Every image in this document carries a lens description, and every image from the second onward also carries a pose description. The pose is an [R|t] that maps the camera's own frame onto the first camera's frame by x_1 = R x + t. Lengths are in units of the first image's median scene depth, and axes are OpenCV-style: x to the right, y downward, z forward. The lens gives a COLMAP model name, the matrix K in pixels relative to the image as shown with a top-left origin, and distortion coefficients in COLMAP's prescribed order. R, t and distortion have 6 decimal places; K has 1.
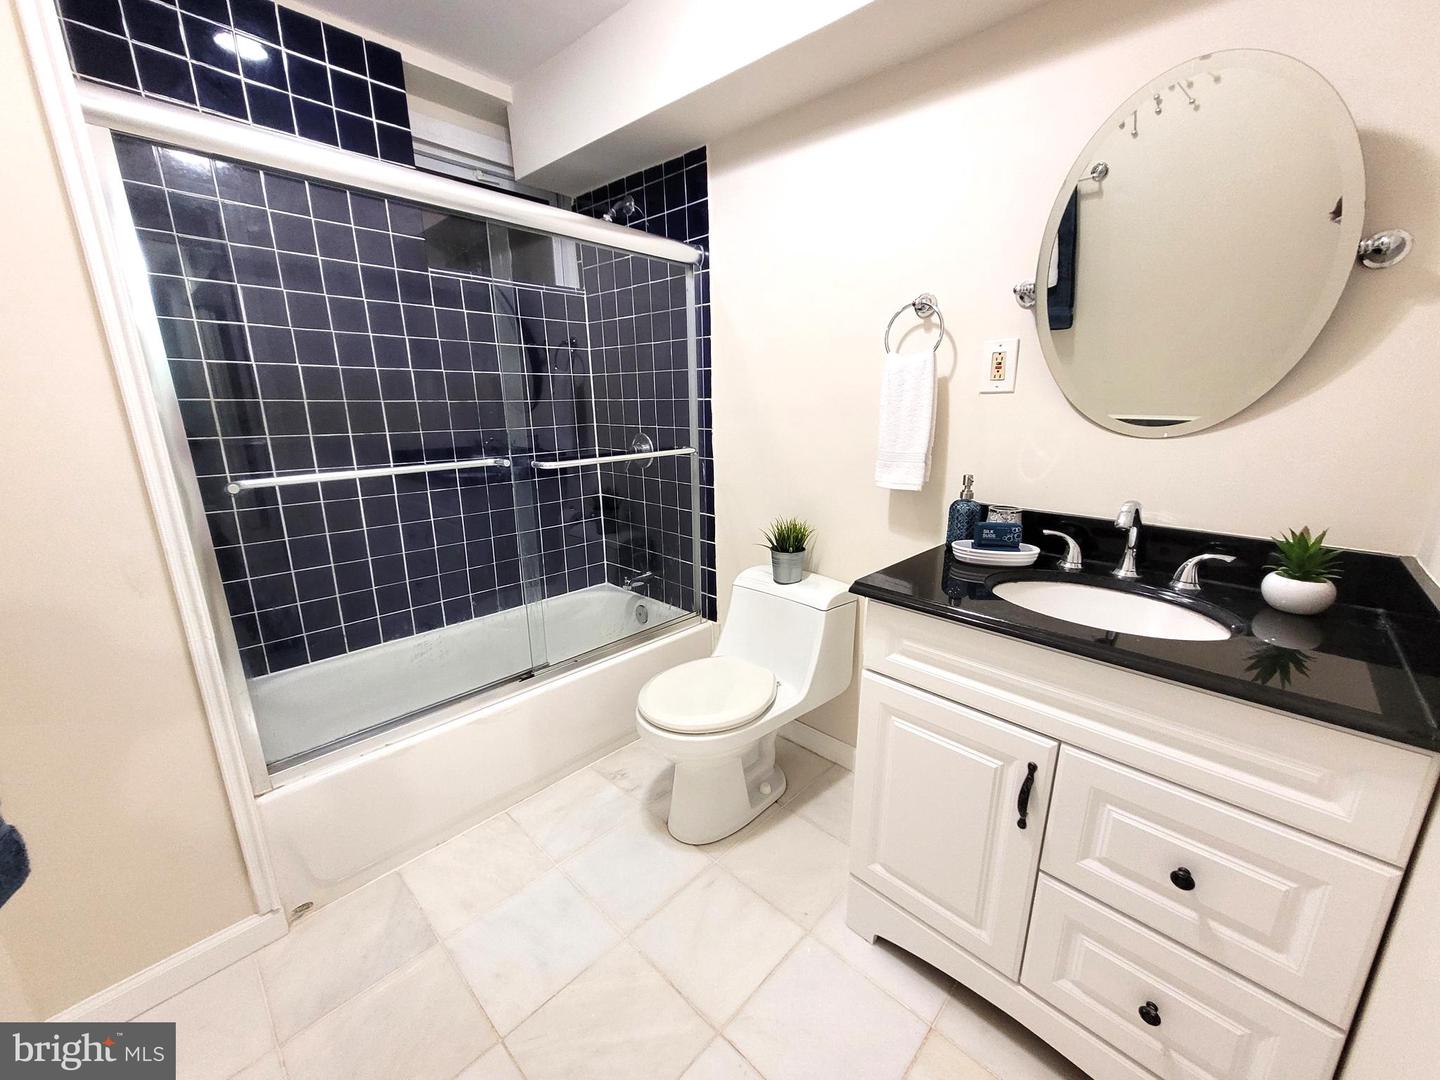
lens RADIAL K [[566.7, 0, 723.5], [0, 566.7, 544.0], [0, 0, 1]] dist [0.005176, 0.000201]
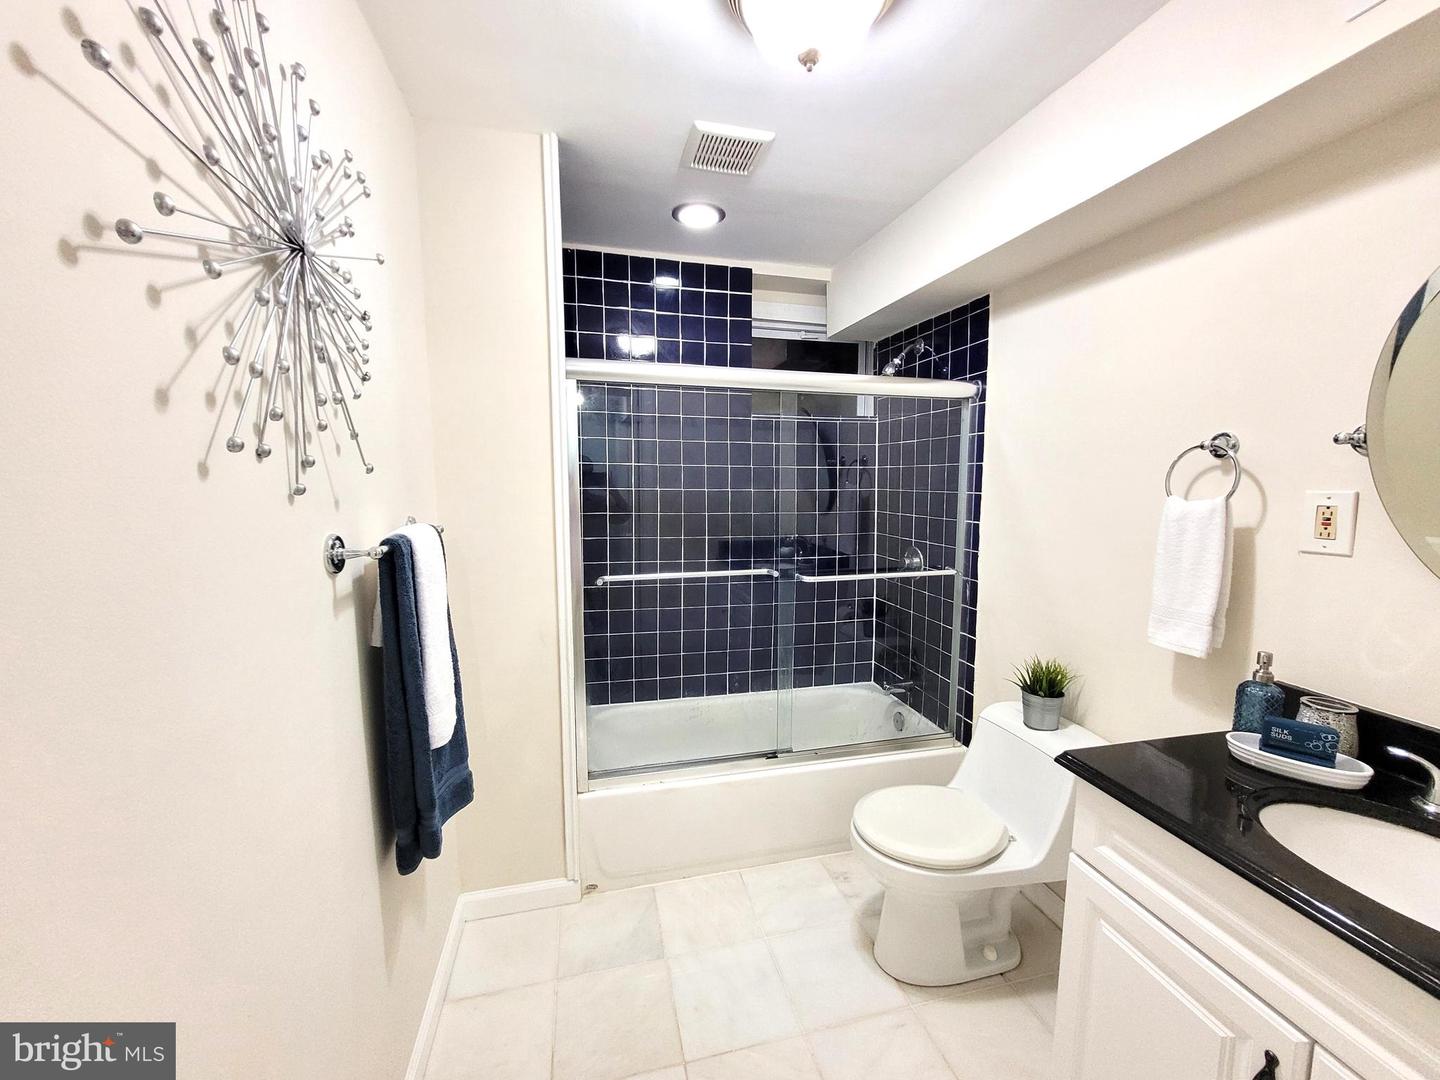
lens RADIAL K [[566.7, 0, 723.5], [0, 566.7, 544.0], [0, 0, 1]] dist [0.005176, 0.000201]
pose [[0.844418, 0.068985, -0.531225, 0.139695], [-0.140681, 0.985423, -0.095655, -0.061598], [0.516882, 0.155506, 0.841814, -0.080270]]
